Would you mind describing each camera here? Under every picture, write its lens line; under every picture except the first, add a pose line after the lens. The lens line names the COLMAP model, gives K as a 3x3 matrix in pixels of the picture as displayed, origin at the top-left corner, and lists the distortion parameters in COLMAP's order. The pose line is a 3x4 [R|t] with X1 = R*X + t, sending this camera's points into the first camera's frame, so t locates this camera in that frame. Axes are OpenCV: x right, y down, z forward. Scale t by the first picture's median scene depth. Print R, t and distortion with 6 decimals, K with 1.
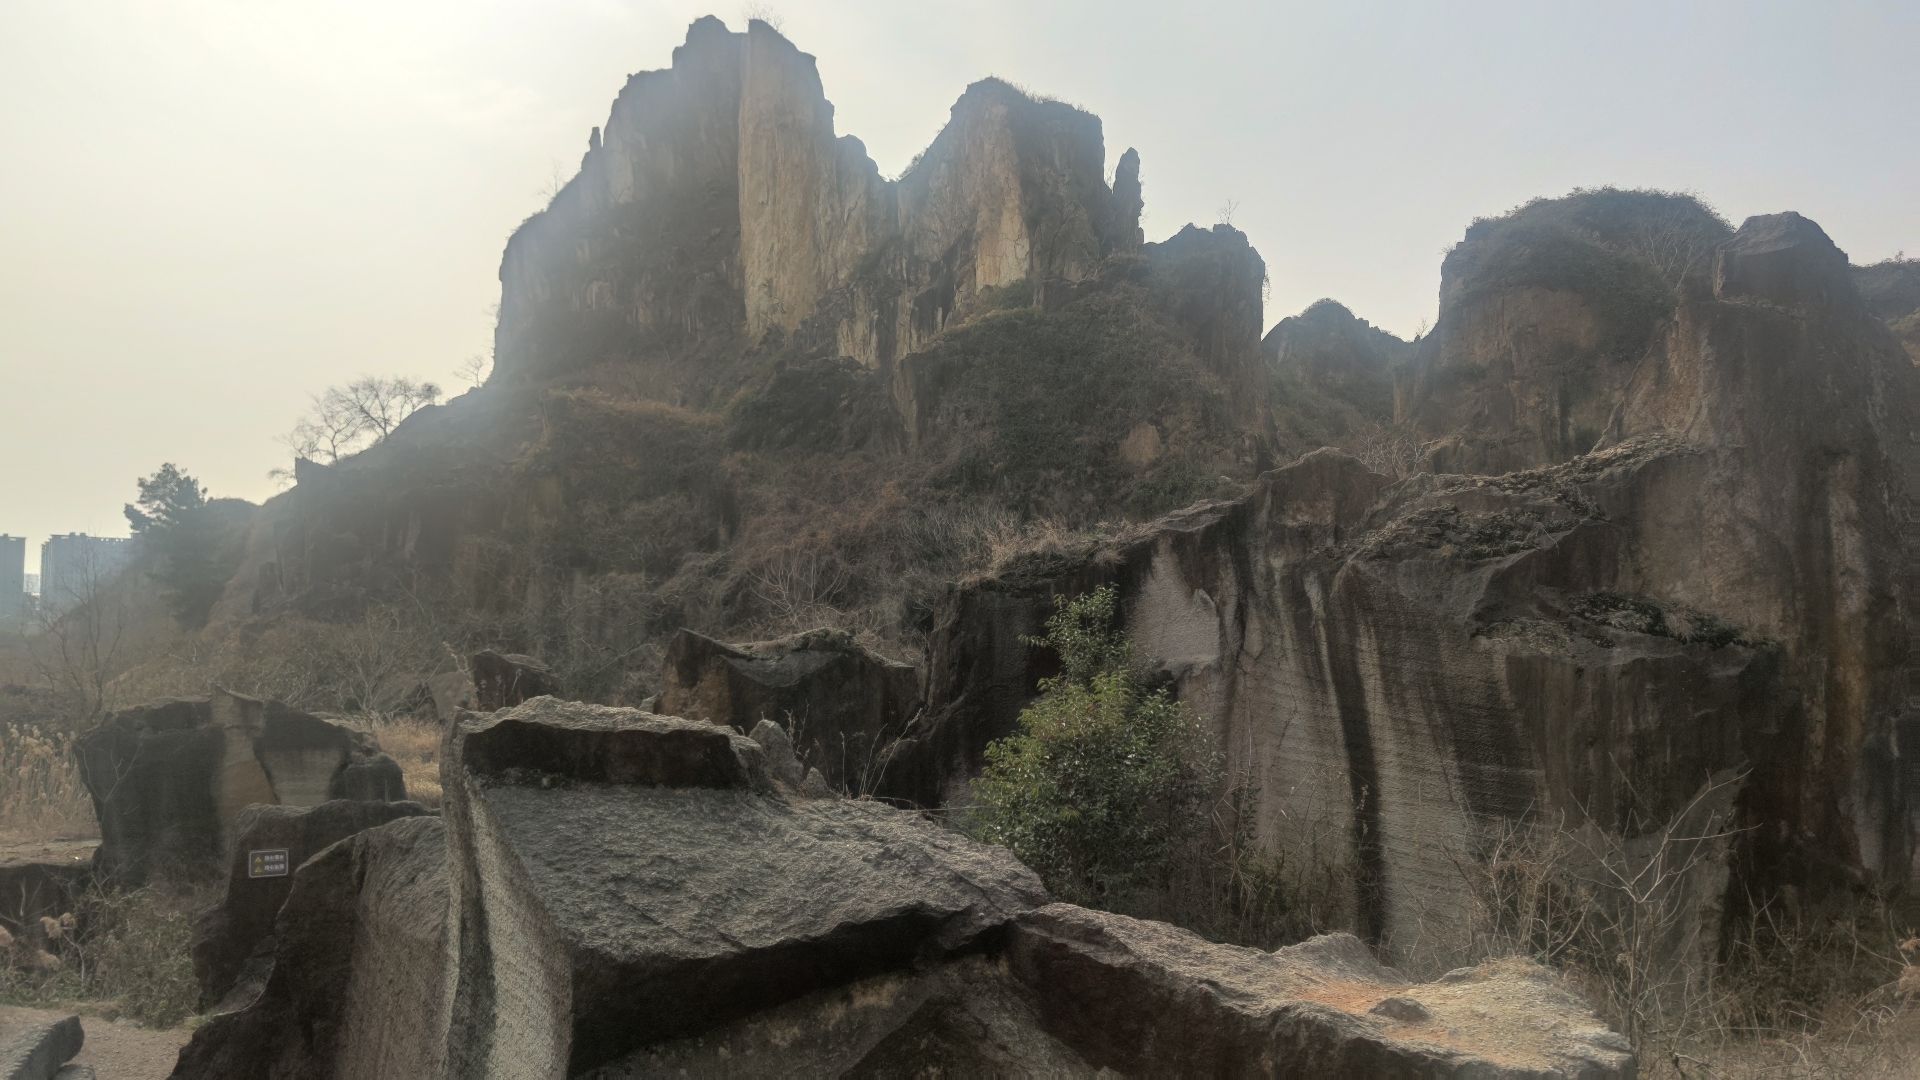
lens RADIAL K [[1465.9, 0, 960.0], [0, 1465.9, 540.0], [0, 0, 1]] dist [-0.000056, -0.035647]
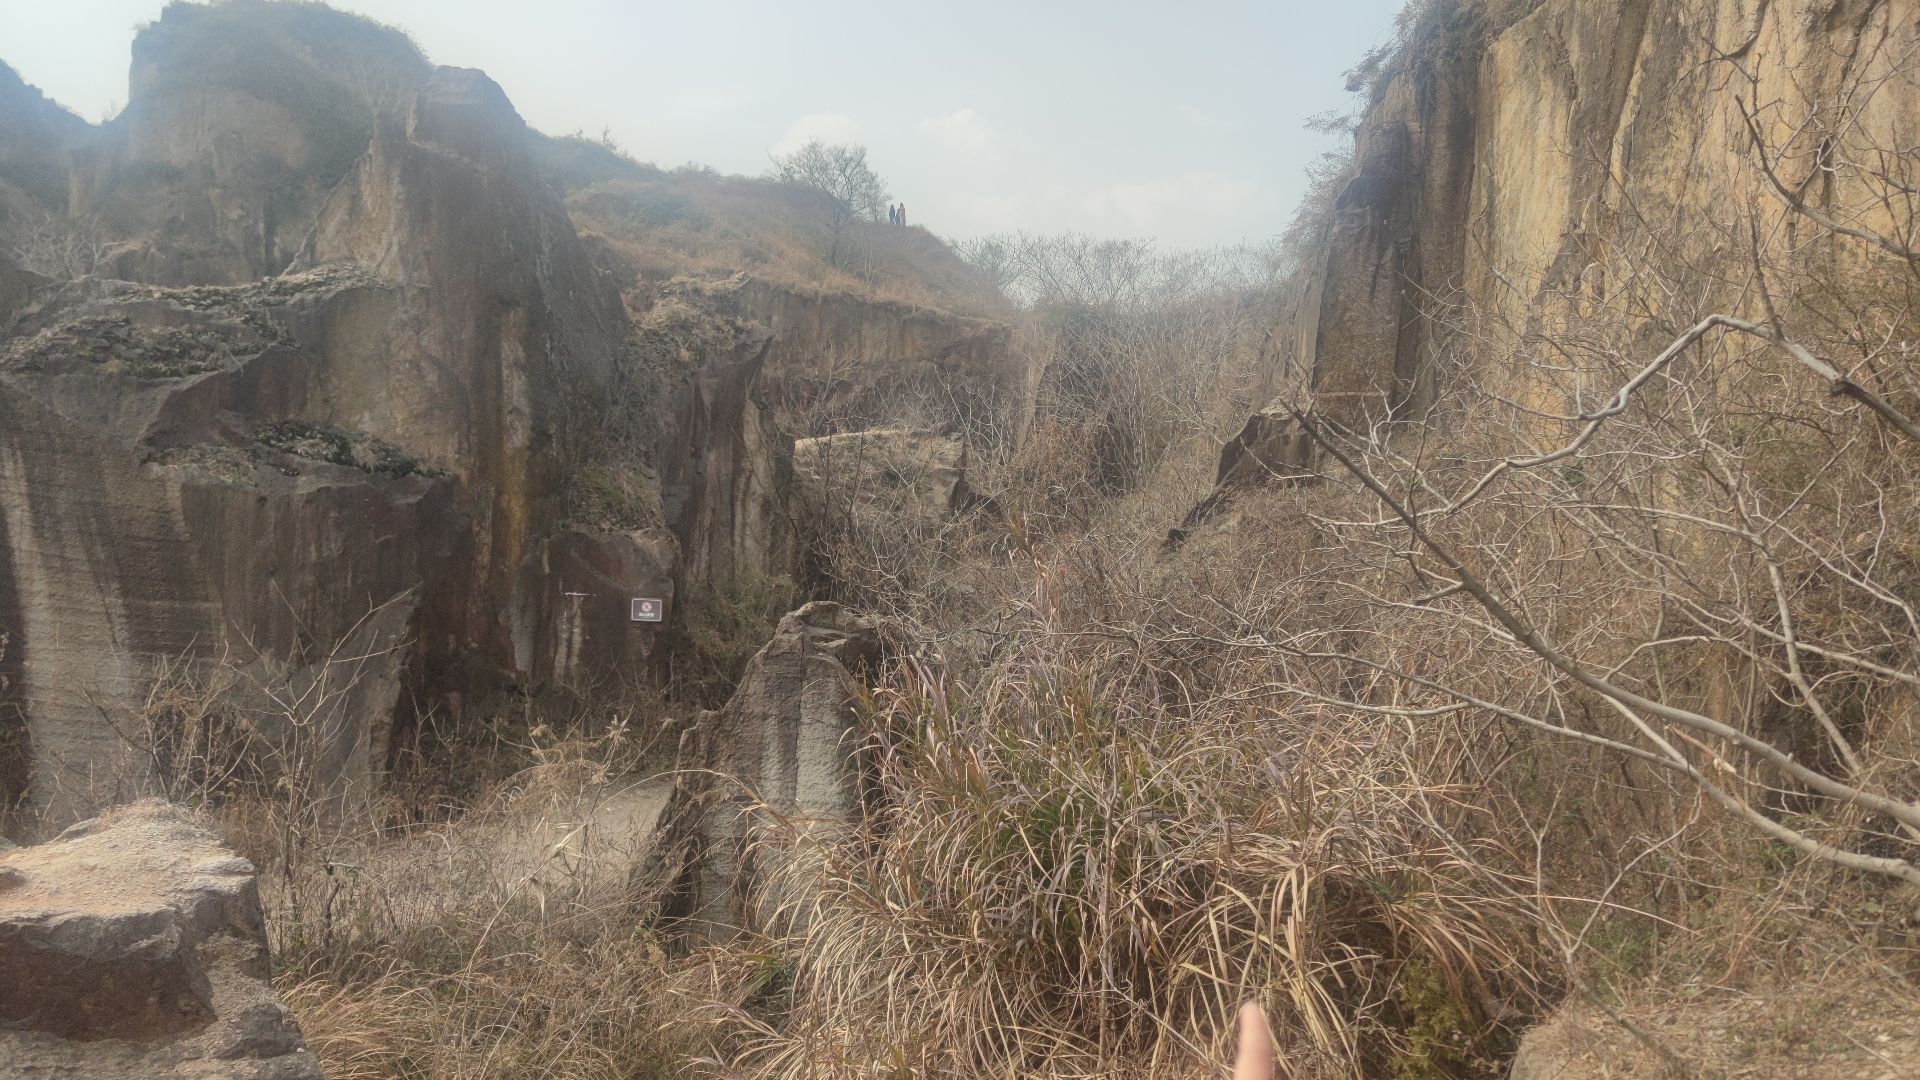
lens RADIAL K [[1465.9, 0, 960.0], [0, 1465.9, 540.0], [0, 0, 1]] dist [-0.000056, -0.035647]
pose [[0.576717, -0.029567, 0.816409, -0.107513], [-0.069300, 0.993972, 0.084952, 0.001144], [-0.814000, -0.105570, 0.571191, 0.062728]]
